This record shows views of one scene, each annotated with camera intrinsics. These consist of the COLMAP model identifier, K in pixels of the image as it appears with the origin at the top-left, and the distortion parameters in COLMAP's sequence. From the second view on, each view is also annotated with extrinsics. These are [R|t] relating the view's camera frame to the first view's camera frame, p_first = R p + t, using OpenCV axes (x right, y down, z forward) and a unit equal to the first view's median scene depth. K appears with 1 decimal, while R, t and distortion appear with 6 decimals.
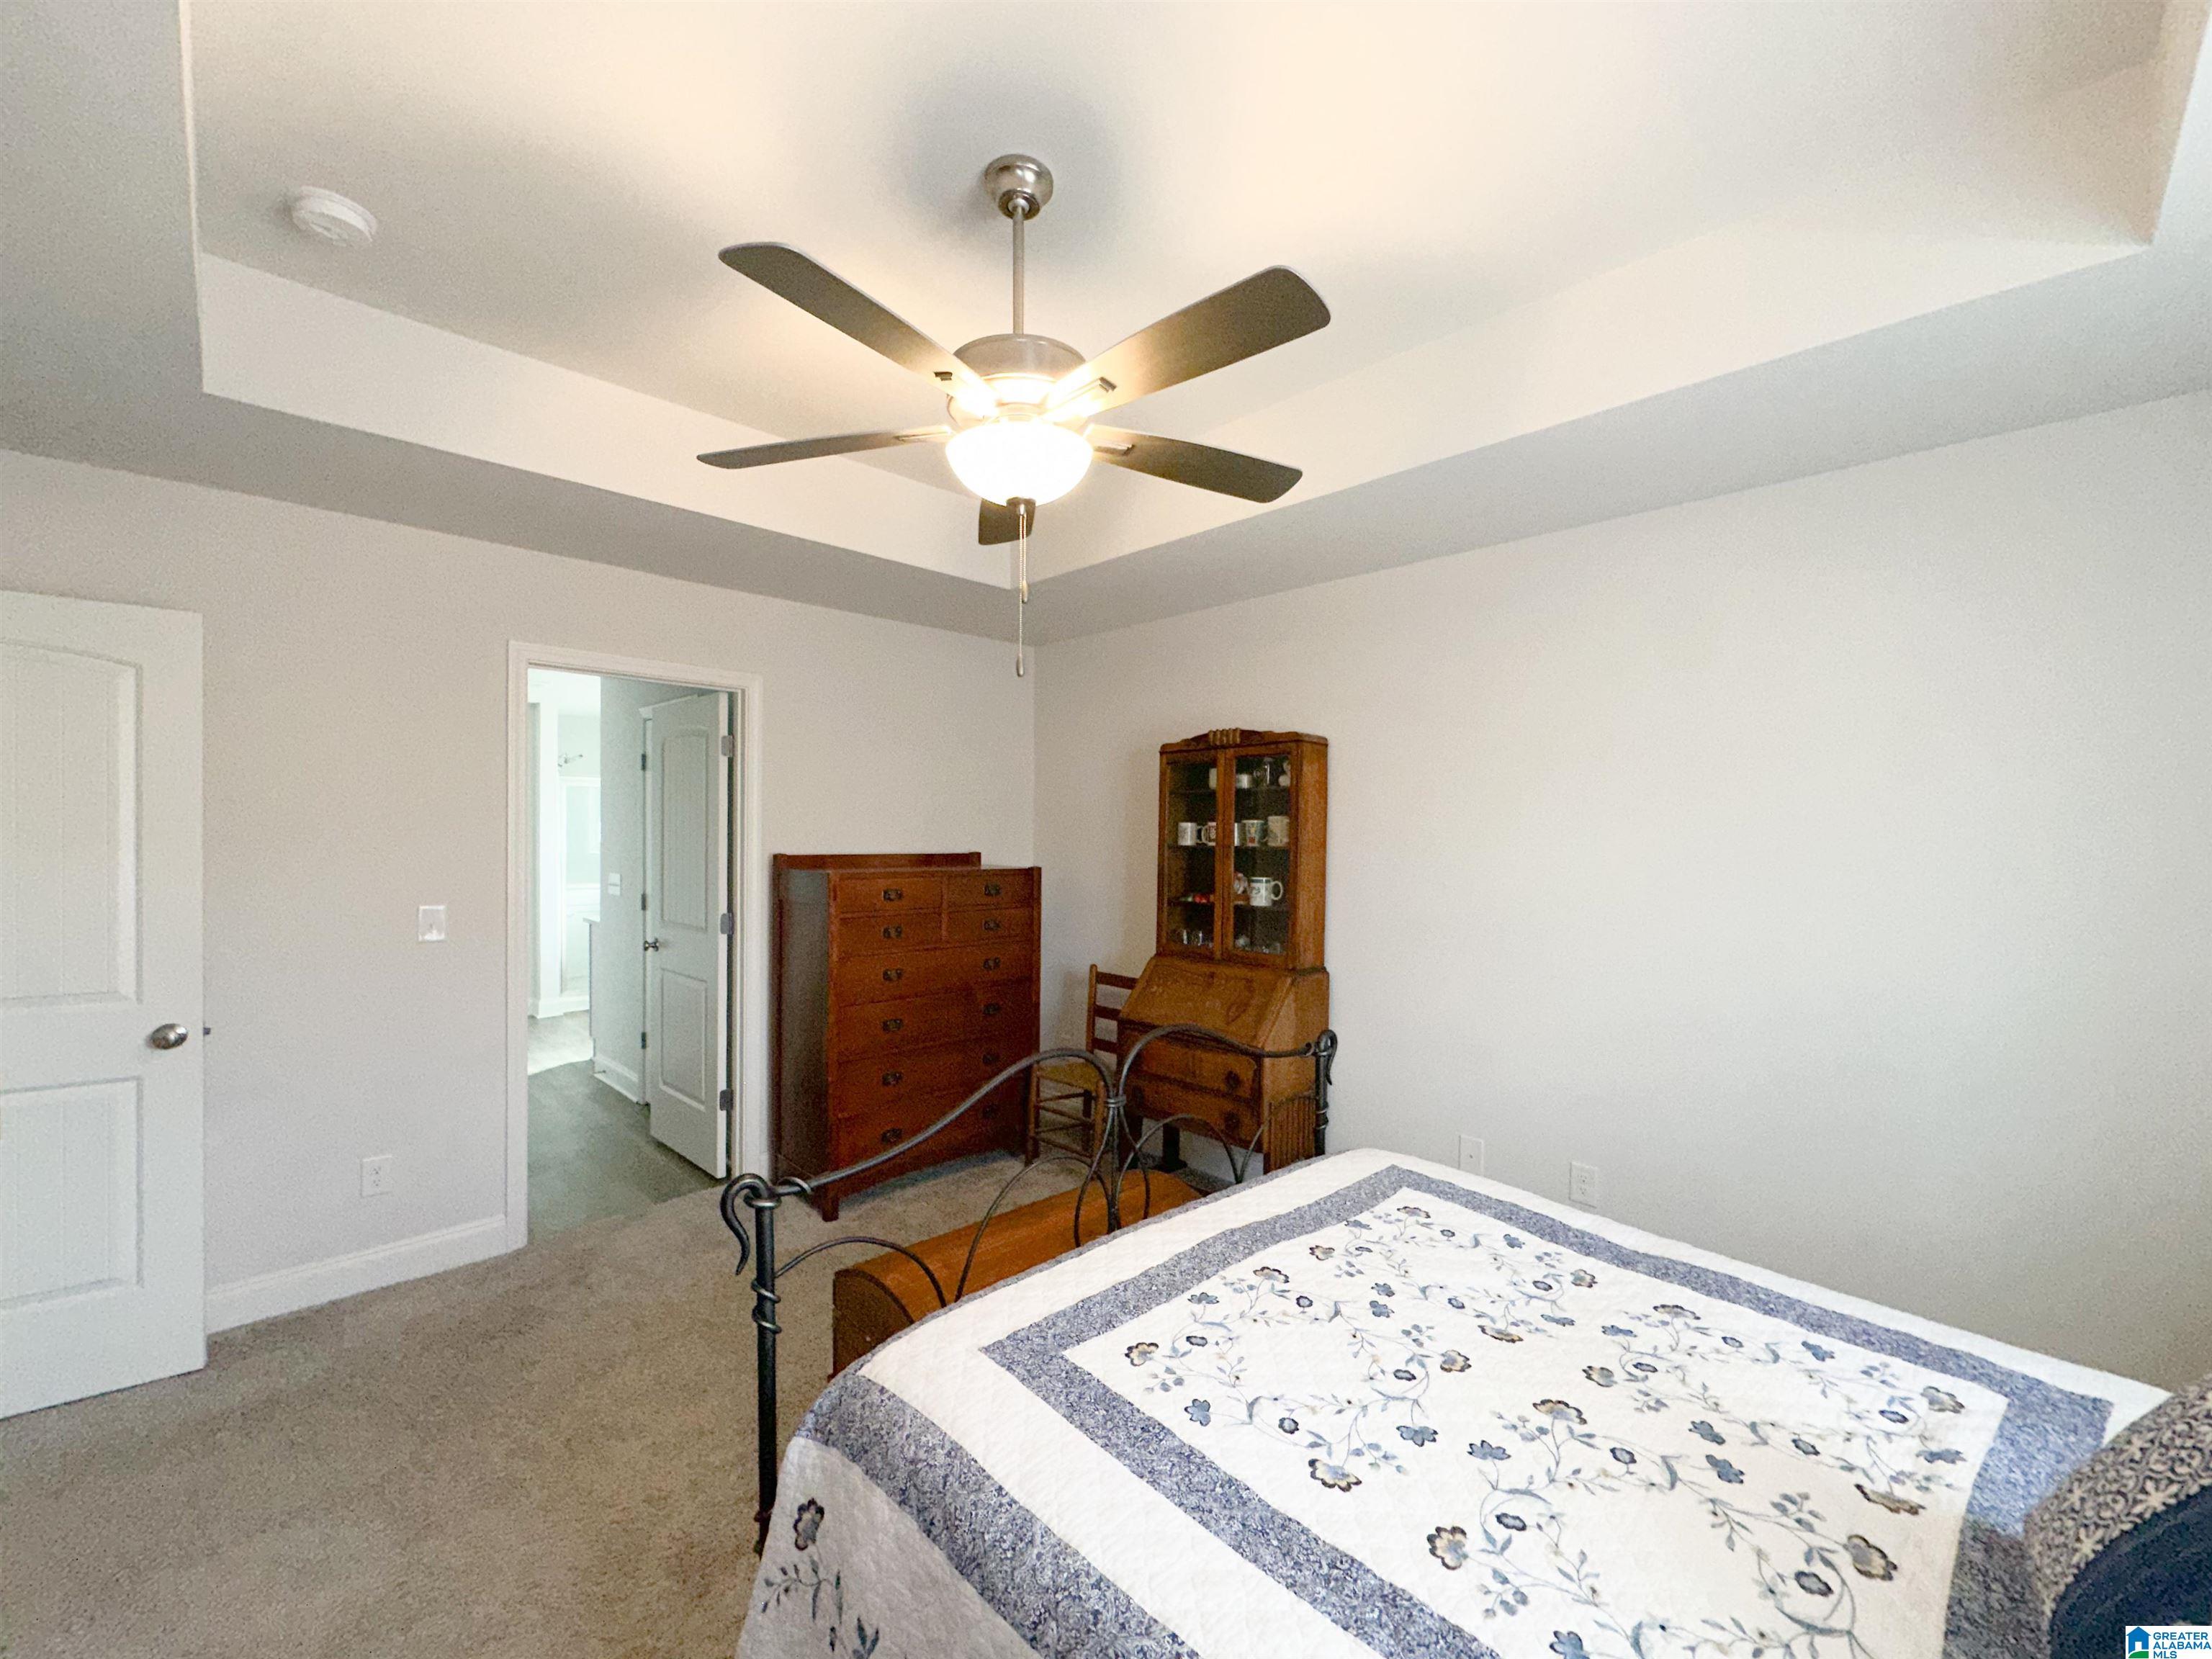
lens RADIAL K [[900.7, 0, 1104.0], [0, 900.7, 837.5], [0, 0, 1]] dist [0.000124, 0.000390]
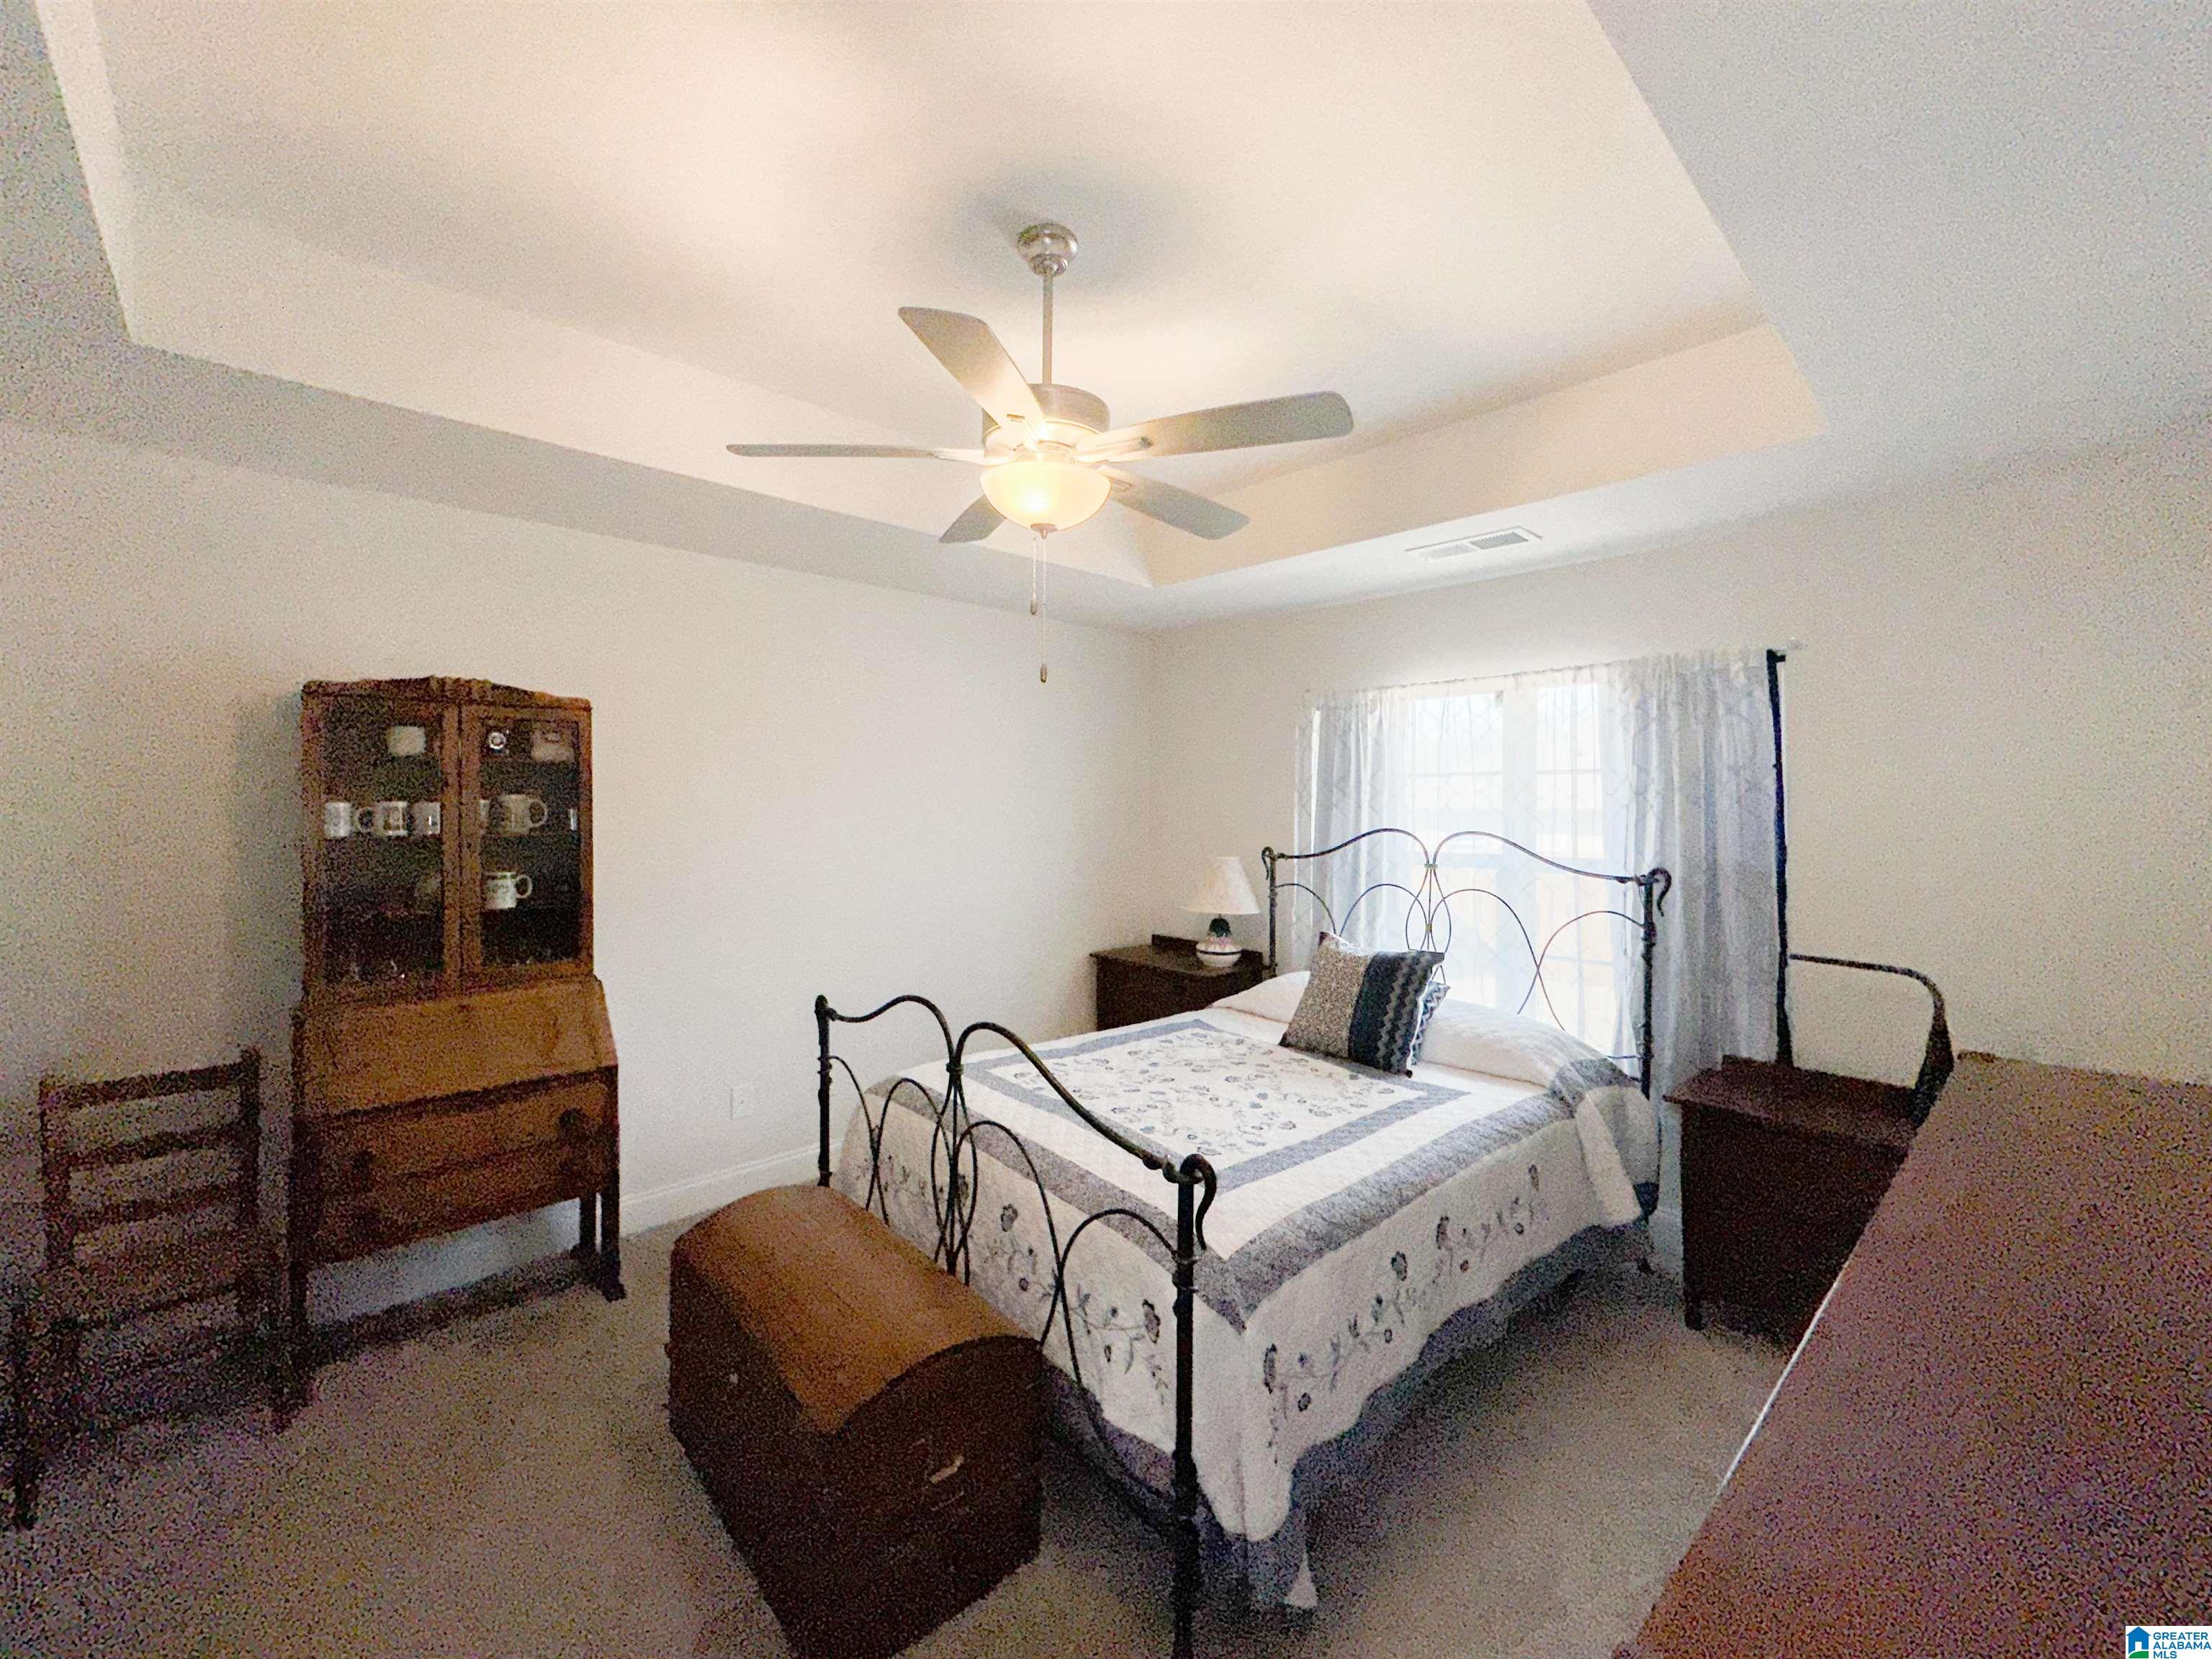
lens RADIAL K [[887.0, 0, 1110.2], [0, 887.0, 813.3], [0, 0, 1]] dist [-0.000959, -0.000041]
pose [[0.014283, -0.015062, 0.999785, -1.178509], [0.003031, 0.999883, 0.015020, -0.035604], [-0.999893, 0.002816, 0.014327, 0.897671]]
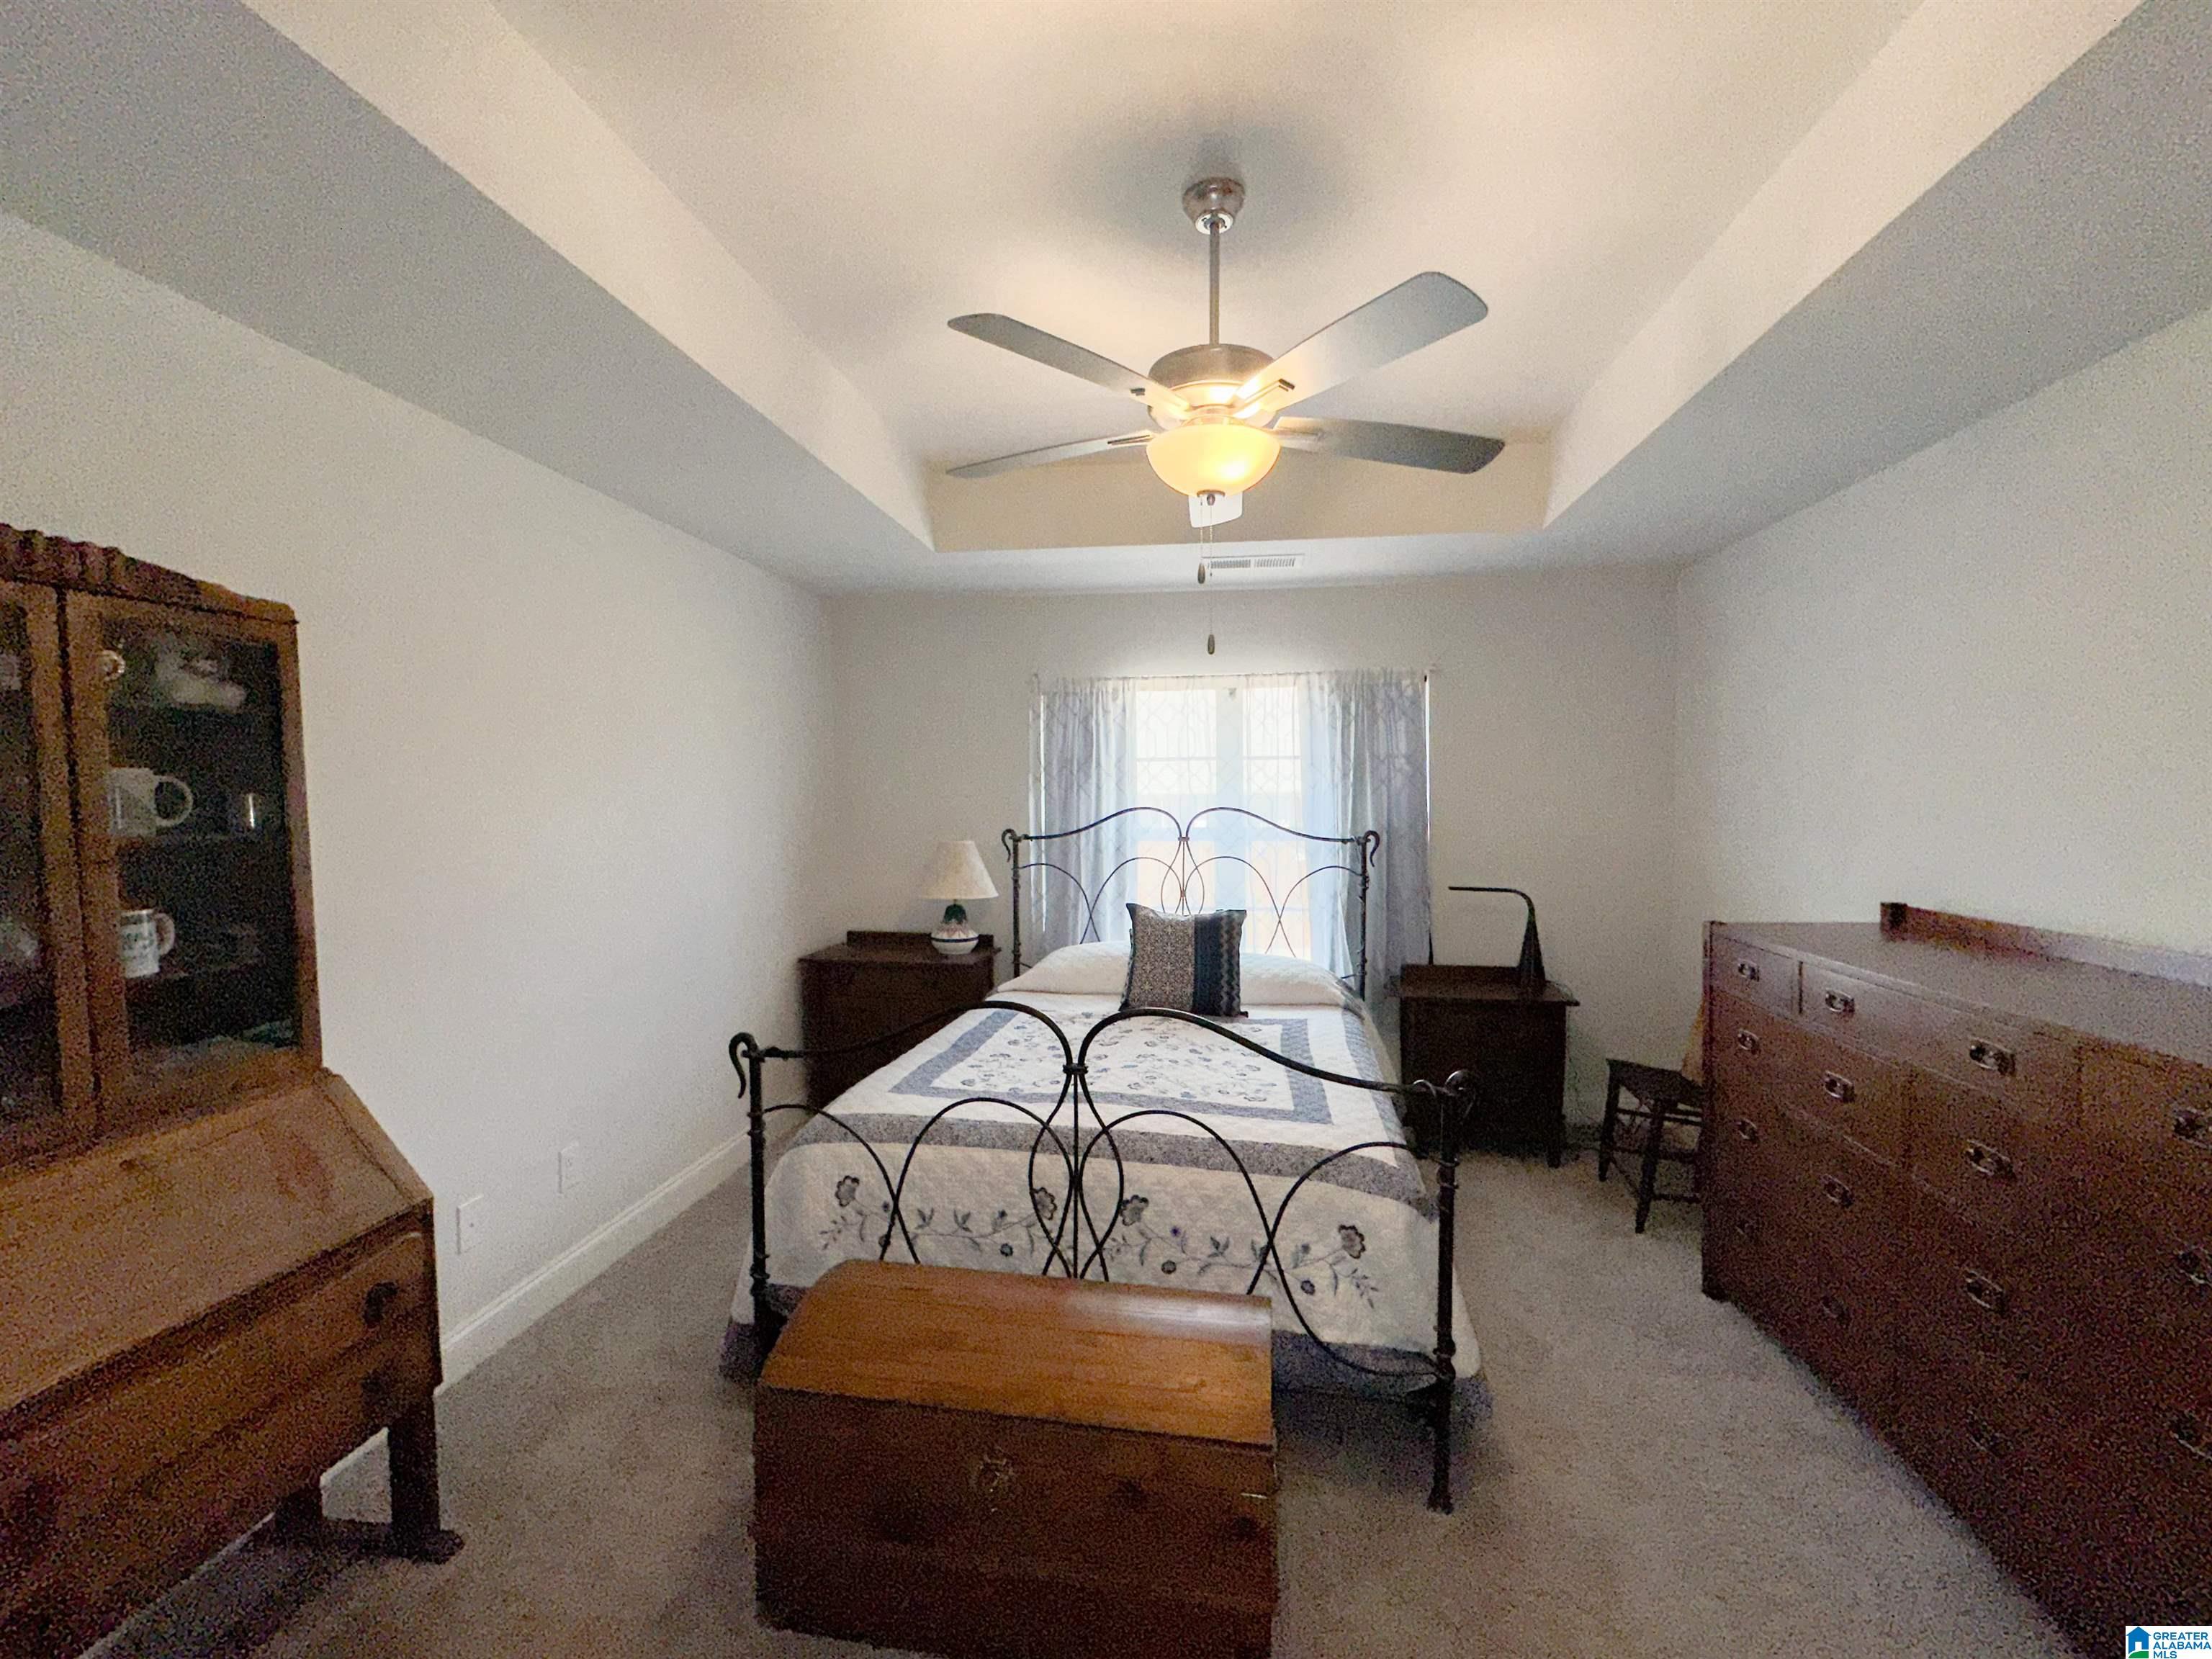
lens RADIAL K [[900.7, 0, 1104.0], [0, 900.7, 837.5], [0, 0, 1]] dist [0.000124, 0.000390]
pose [[-0.609203, -0.039673, 0.792021, -0.880261], [0.008887, 0.998344, 0.056844, -0.021470], [-0.792964, 0.041669, -0.607842, 1.762296]]
